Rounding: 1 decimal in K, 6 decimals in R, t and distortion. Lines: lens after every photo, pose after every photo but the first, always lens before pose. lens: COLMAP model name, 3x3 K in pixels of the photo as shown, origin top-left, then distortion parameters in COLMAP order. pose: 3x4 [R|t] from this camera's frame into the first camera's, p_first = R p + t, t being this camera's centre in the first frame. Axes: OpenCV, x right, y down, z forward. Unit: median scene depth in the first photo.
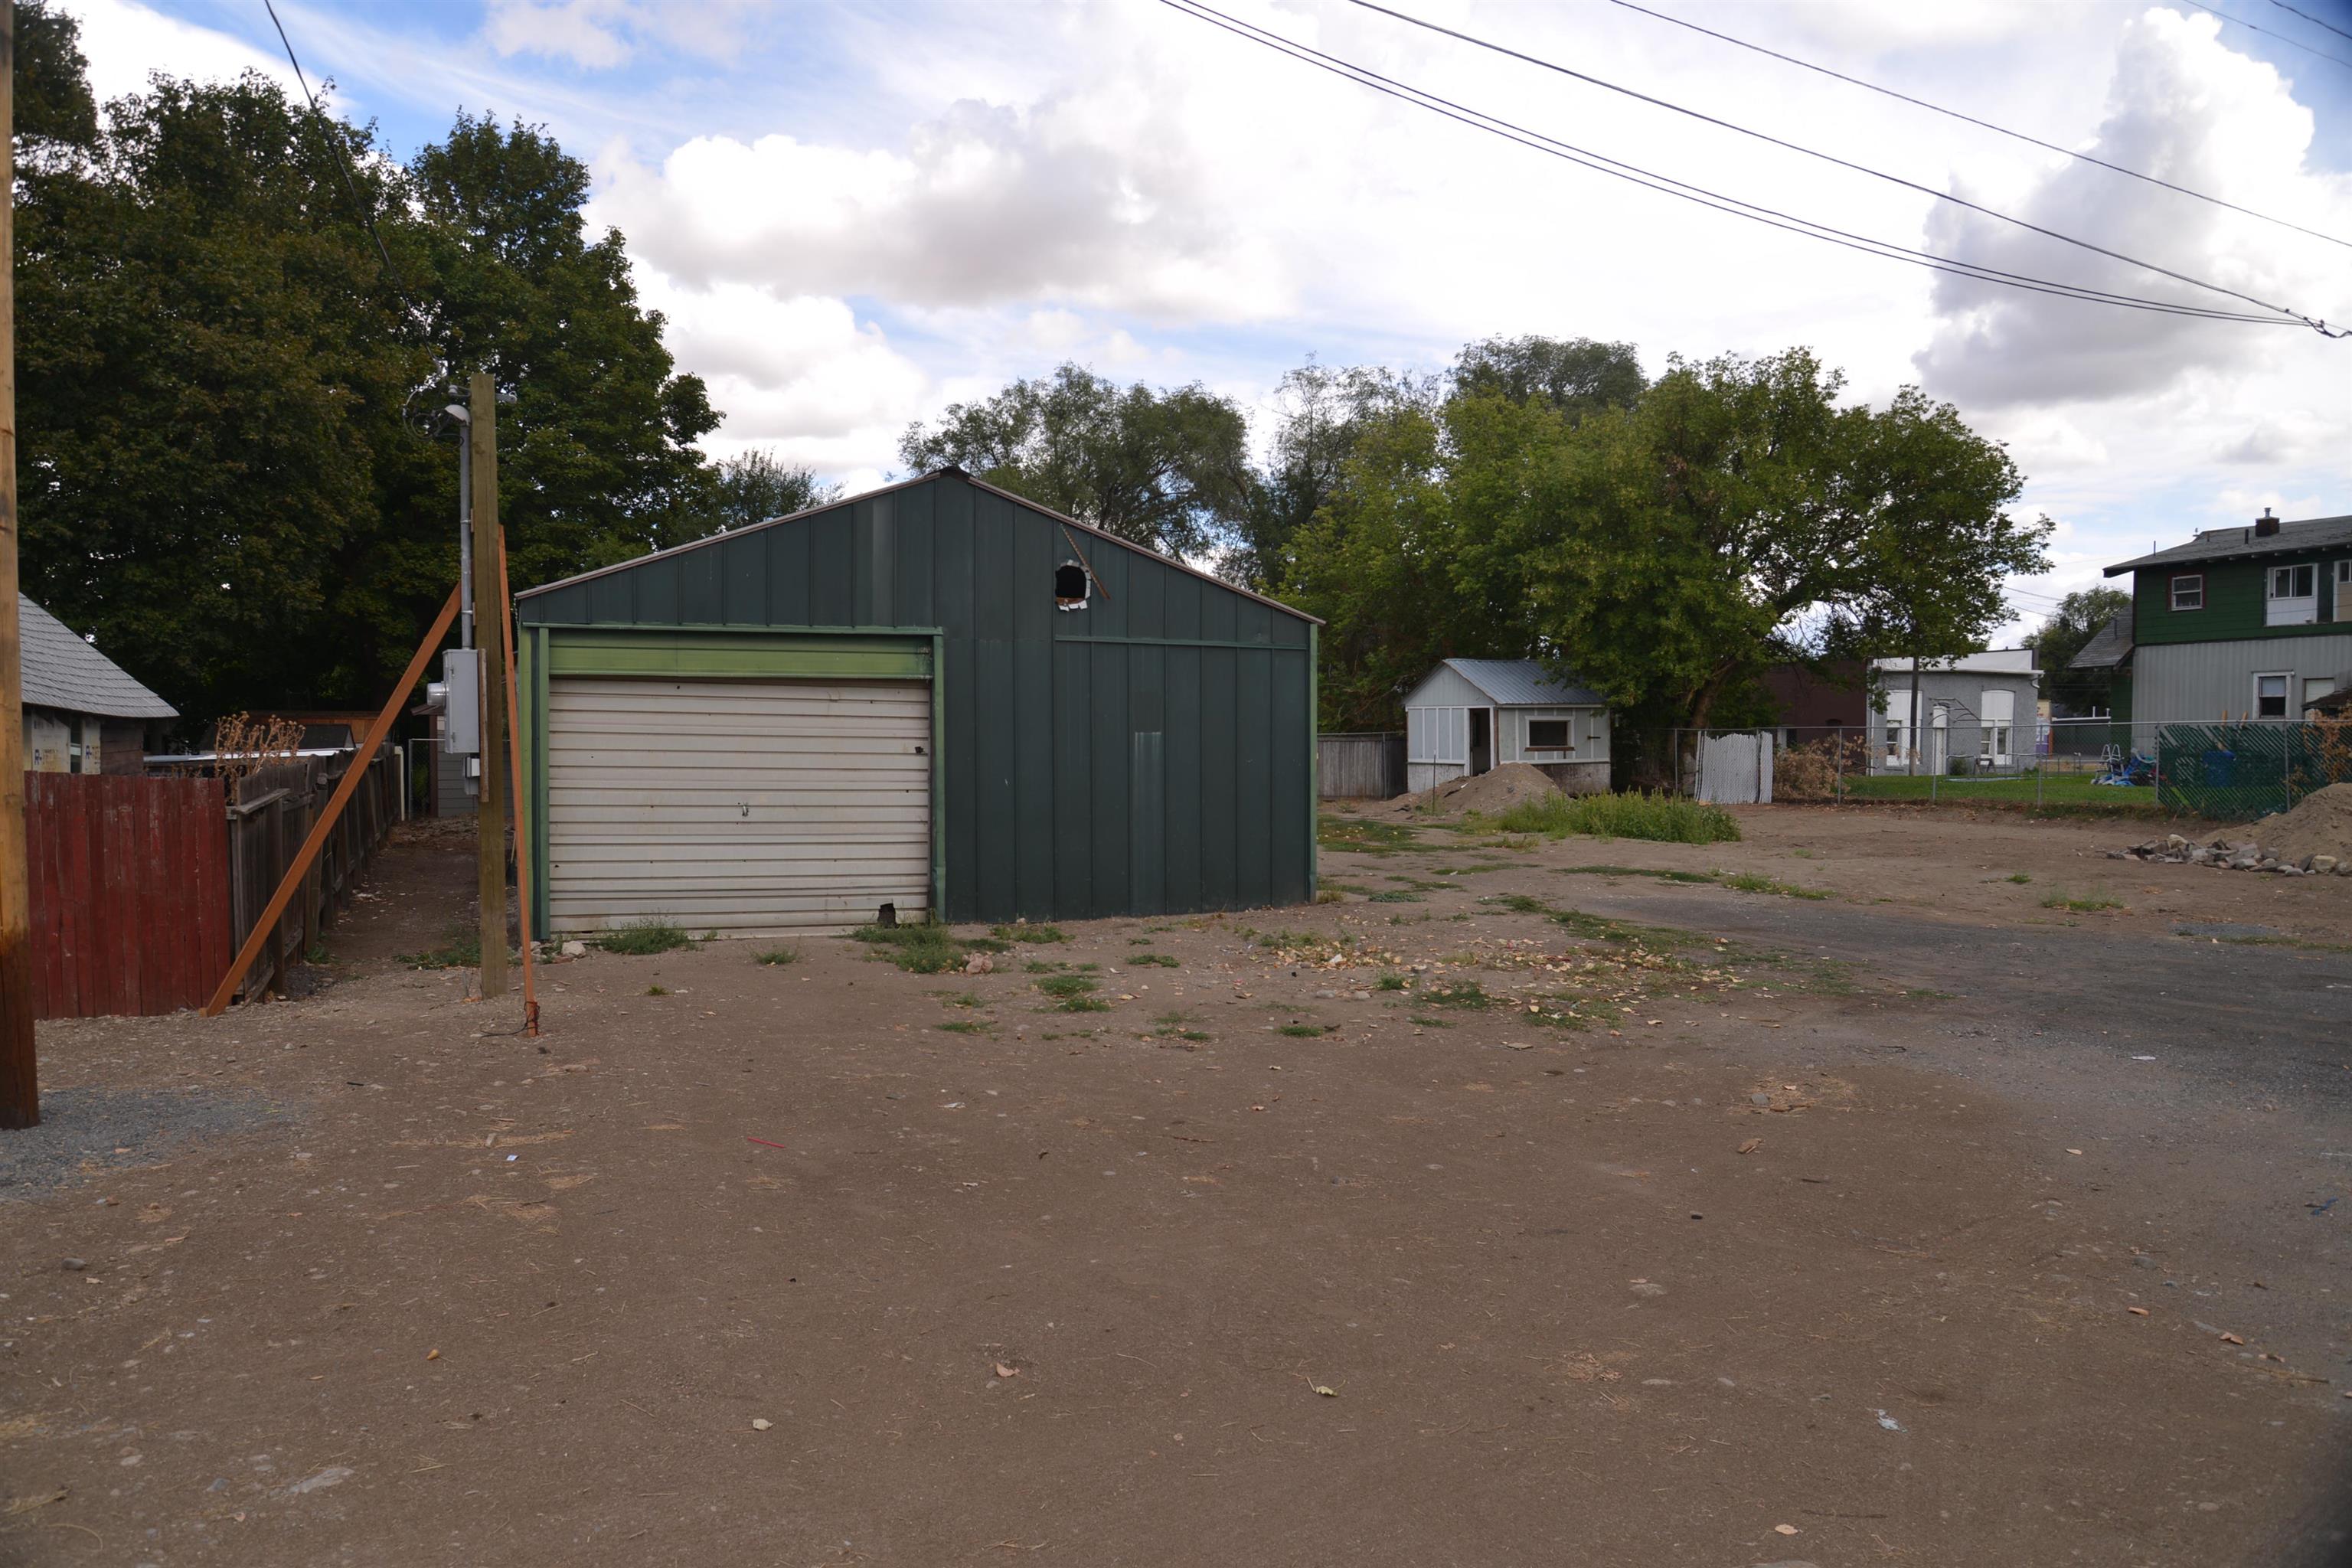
lens RADIAL K [[1588.7, 0, 1133.5], [0, 1588.7, 787.7], [0, 0, 1]] dist [-0.055157, 0.018252]
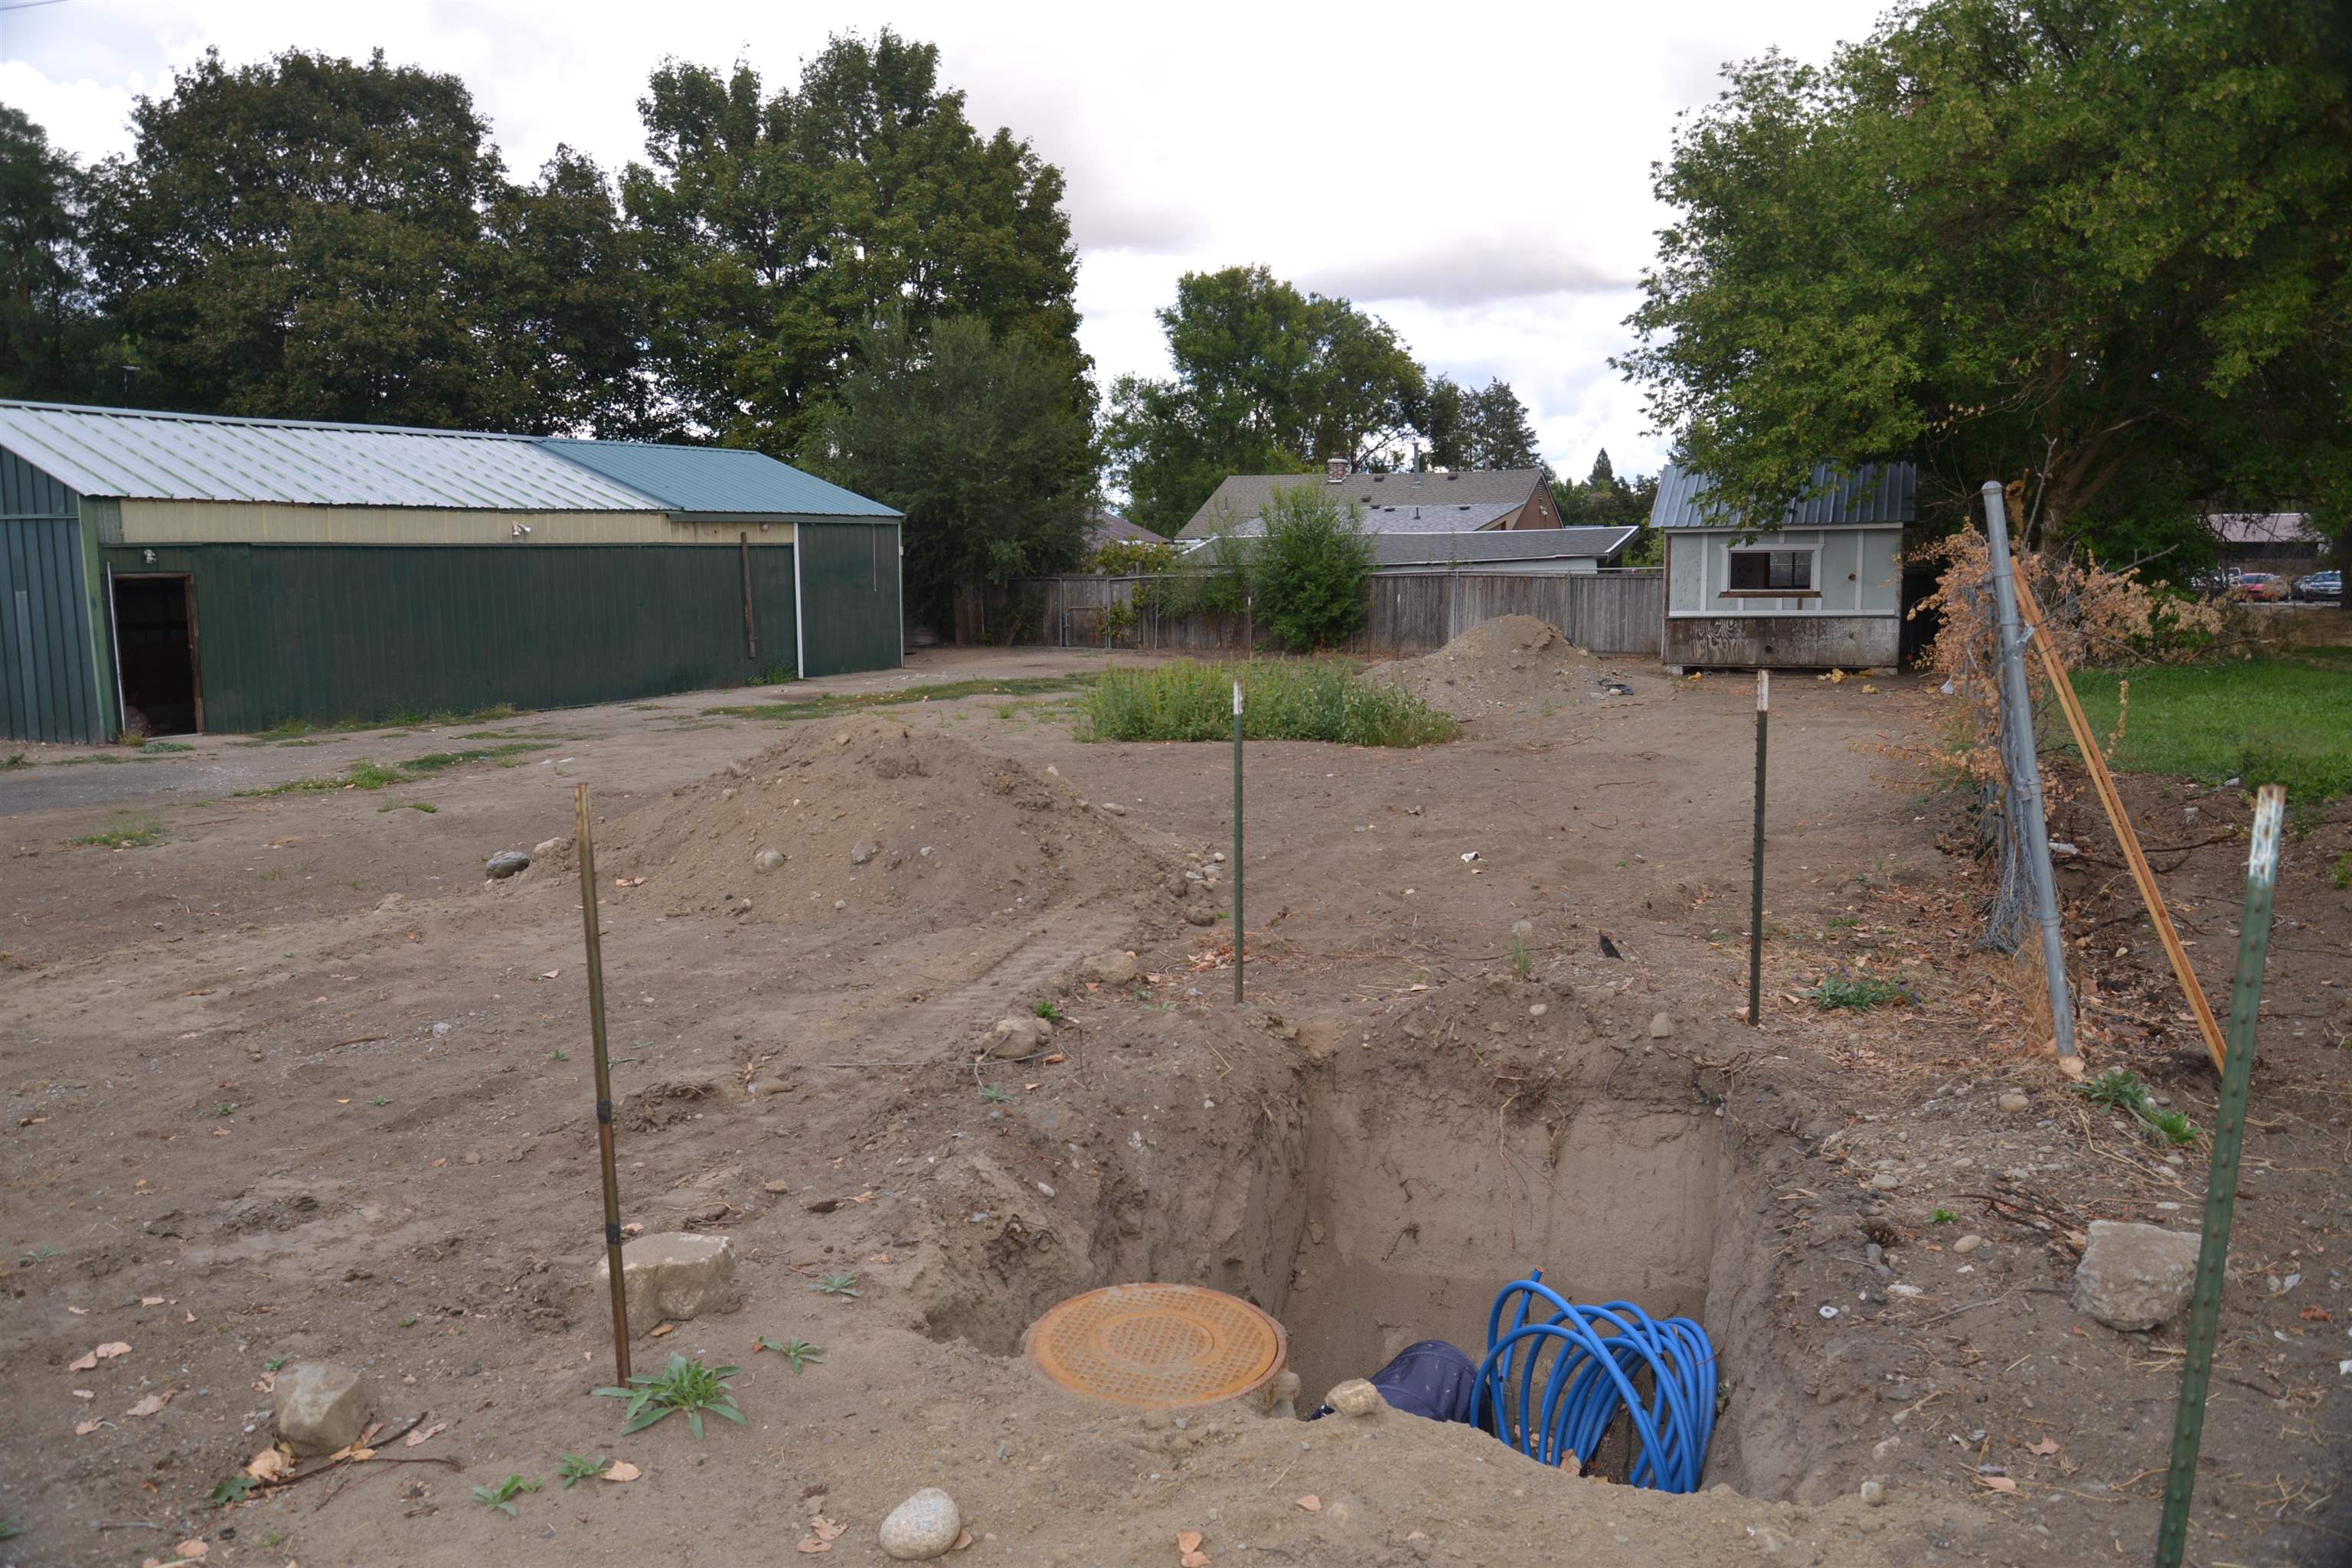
lens RADIAL K [[1581.7, 0, 1137.5], [0, 1581.7, 790.5], [0, 0, 1]] dist [-0.049910, 0.006337]
pose [[0.617736, 0.105438, -0.779285, 0.638180], [-0.019309, 0.992706, 0.119007, -0.016400], [0.786149, -0.058468, 0.615266, 0.396689]]
